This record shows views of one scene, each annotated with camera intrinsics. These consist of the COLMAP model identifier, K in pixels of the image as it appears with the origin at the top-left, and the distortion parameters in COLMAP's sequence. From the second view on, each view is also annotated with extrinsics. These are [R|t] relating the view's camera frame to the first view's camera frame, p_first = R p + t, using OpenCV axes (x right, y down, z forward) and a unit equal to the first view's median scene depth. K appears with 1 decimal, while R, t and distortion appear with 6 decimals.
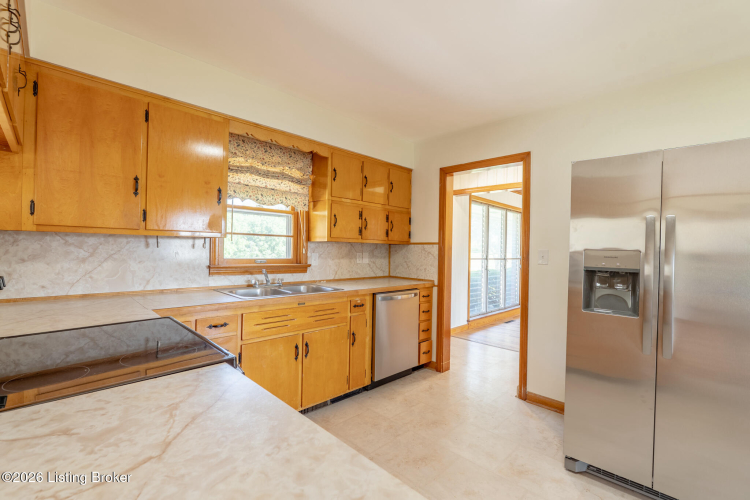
lens RADIAL K [[334.8, 0, 375.0], [0, 334.8, 250.0], [0, 0, 1]] dist [-0.000705, 0.000019]
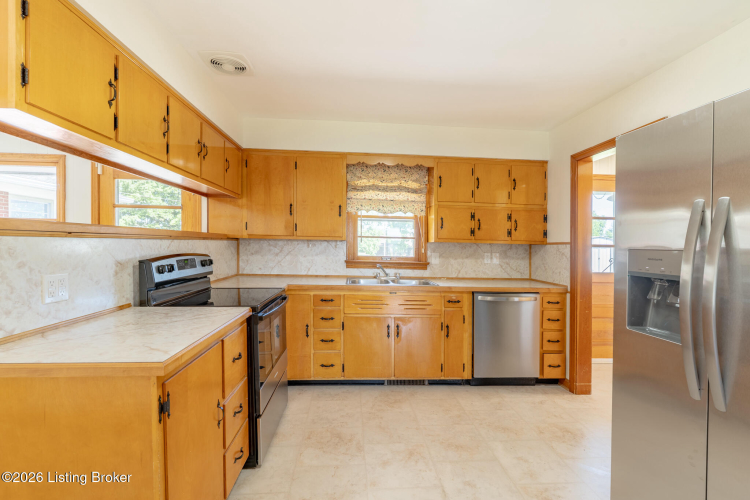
lens RADIAL K [[344.3, 0, 375.0], [0, 344.3, 250.0], [0, 0, 1]] dist [-0.000932, -0.000013]
pose [[0.756666, 0.005621, -0.653777, 0.451164], [-0.007940, 0.999968, -0.000591, 0.003142], [0.653753, 0.005638, 0.756687, -0.002394]]
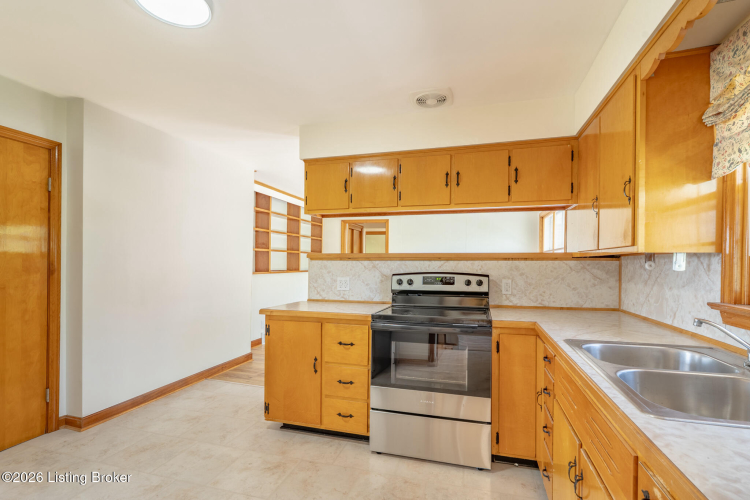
lens RADIAL K [[352.6, 0, 375.9], [0, 352.6, 262.8], [0, 0, 1]] dist [-0.000565, -0.000023]
pose [[-0.876563, -0.017089, -0.480984, 0.234923], [-0.020837, 0.999780, 0.002454, -0.009821], [0.480836, 0.012174, -0.876726, 1.055358]]
